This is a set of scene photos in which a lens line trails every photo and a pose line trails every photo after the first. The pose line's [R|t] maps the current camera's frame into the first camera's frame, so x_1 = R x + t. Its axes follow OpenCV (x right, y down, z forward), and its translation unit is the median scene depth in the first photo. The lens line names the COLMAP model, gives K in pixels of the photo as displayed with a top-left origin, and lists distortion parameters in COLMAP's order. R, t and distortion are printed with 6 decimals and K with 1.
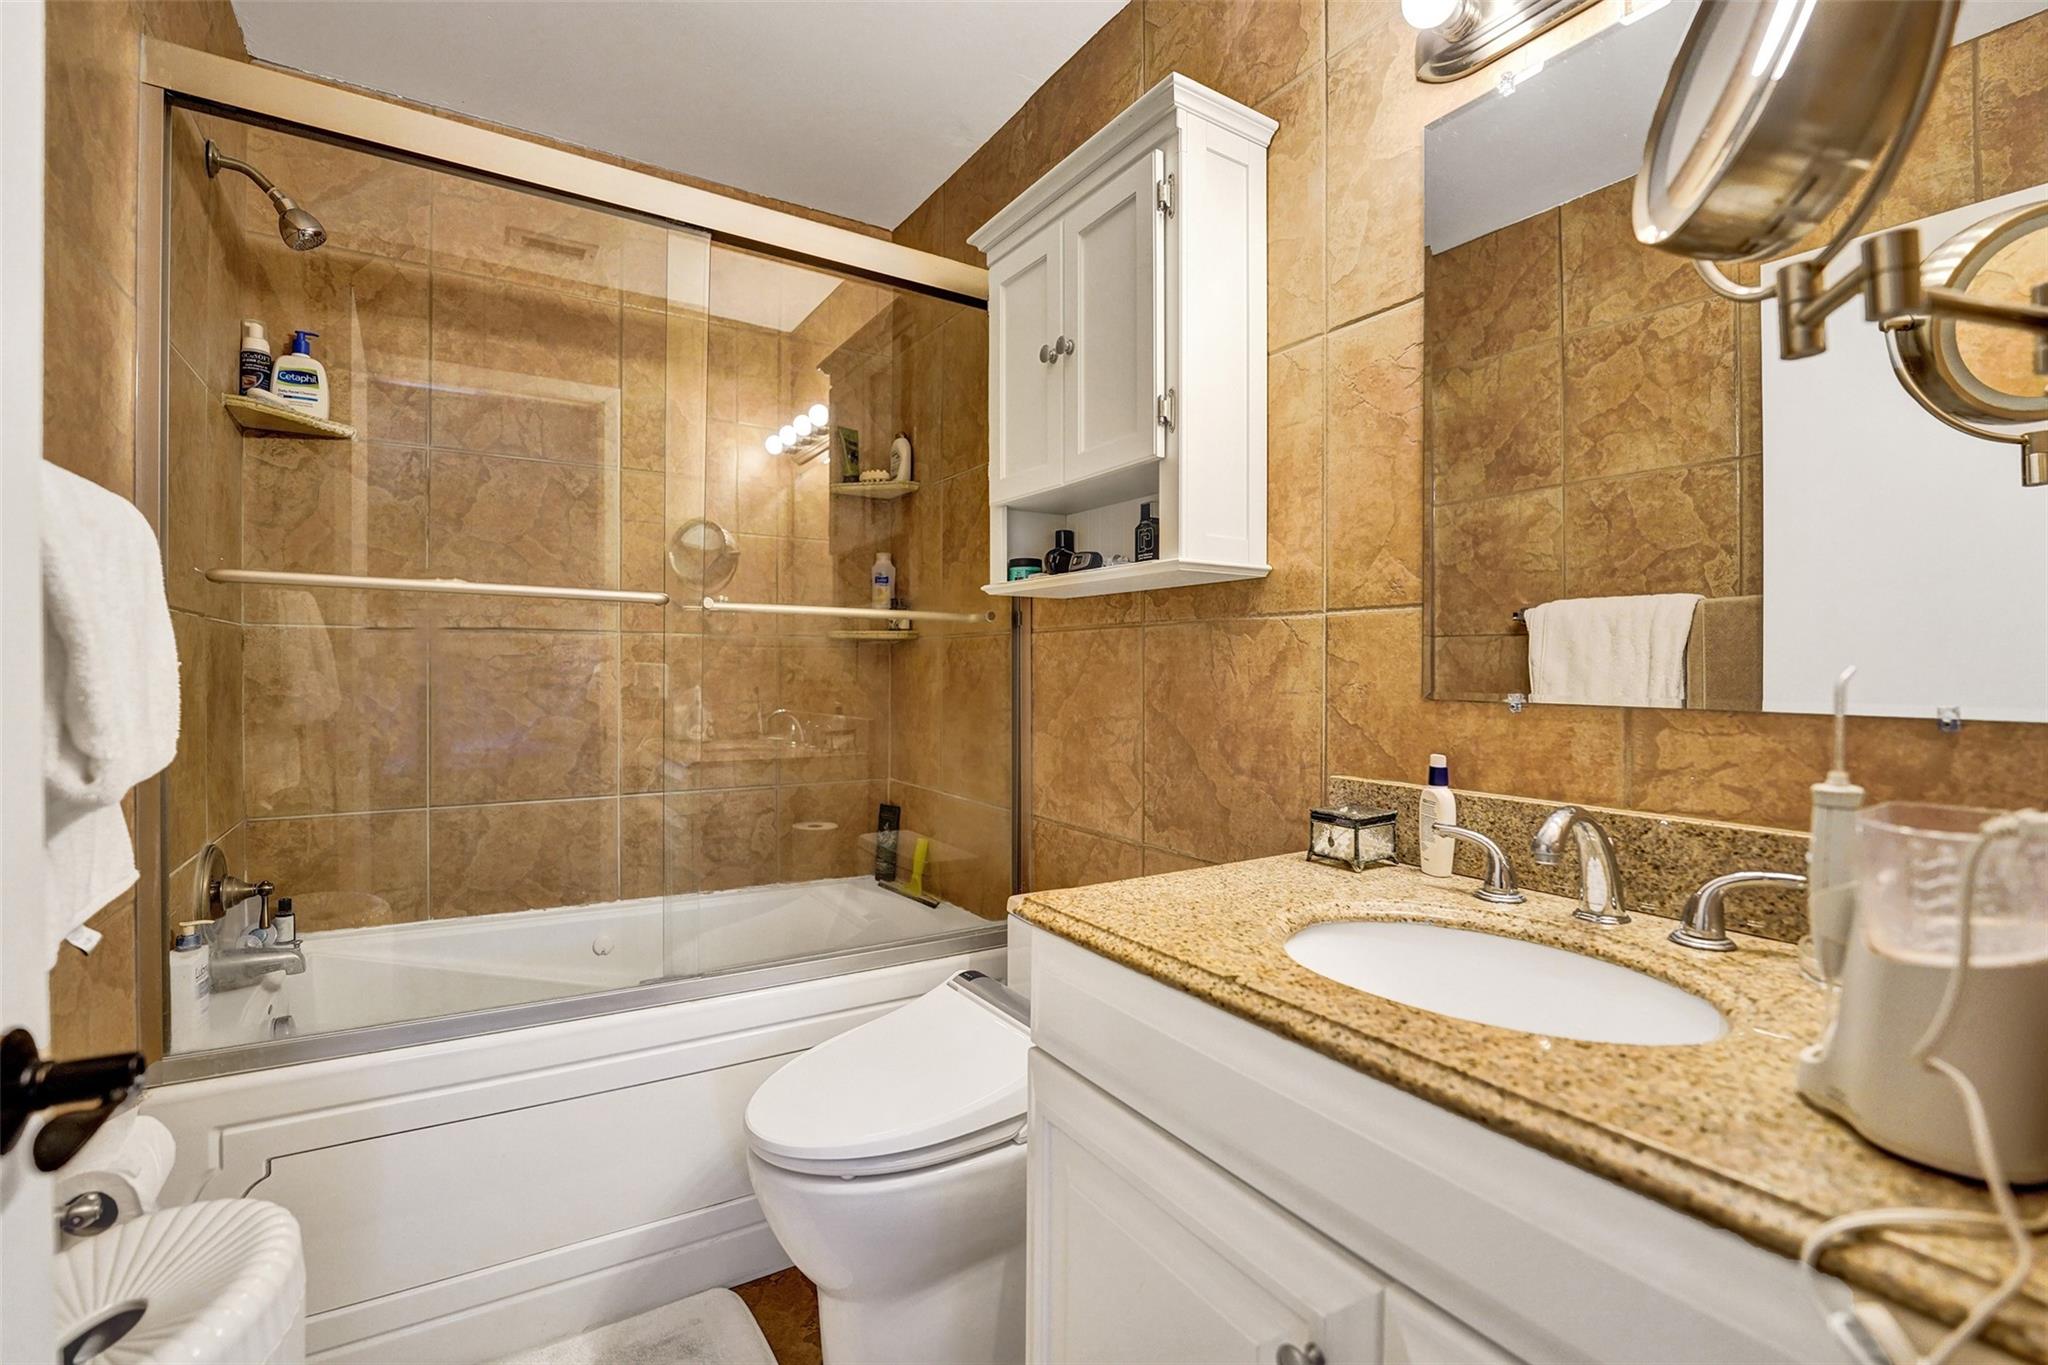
lens RADIAL K [[901.8, 0, 1020.2], [0, 901.8, 682.0], [0, 0, 1]] dist [-0.026336, 0.000239]
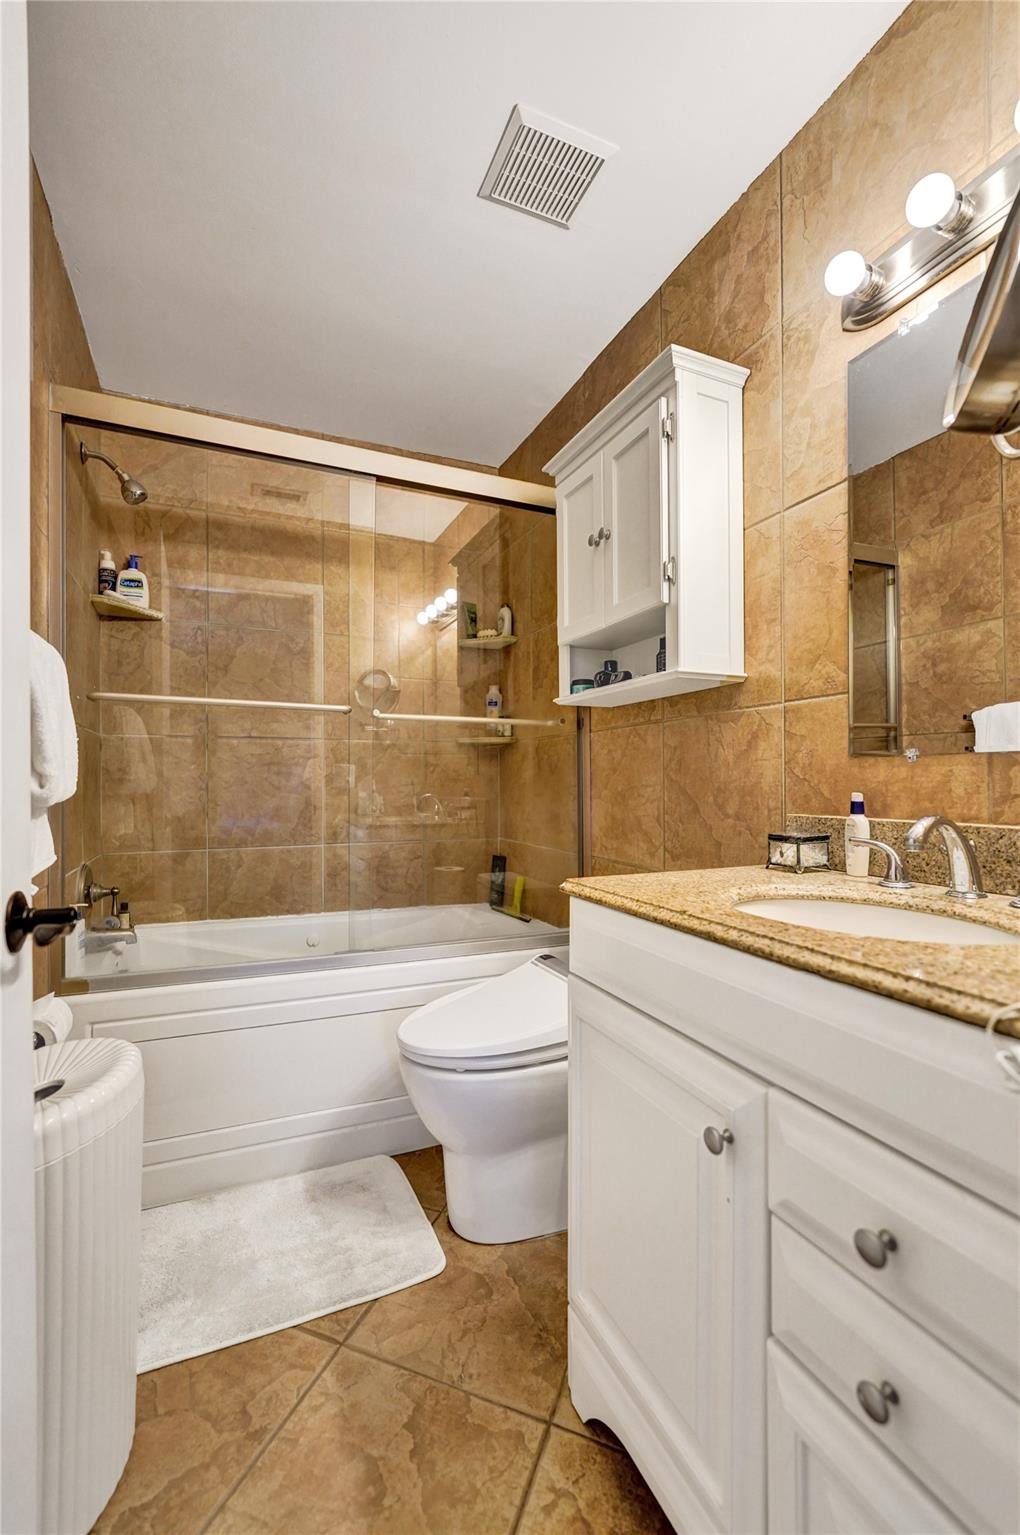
lens RADIAL K [[654.5, 0, 510.1], [0, 654.5, 778.4], [0, 0, 1]] dist [-0.010363, 0.000166]
pose [[0.989259, -0.013220, -0.145577, 0.042301], [0.010240, 0.999723, -0.021201, 0.047244], [0.145817, 0.019483, 0.989120, -0.078870]]
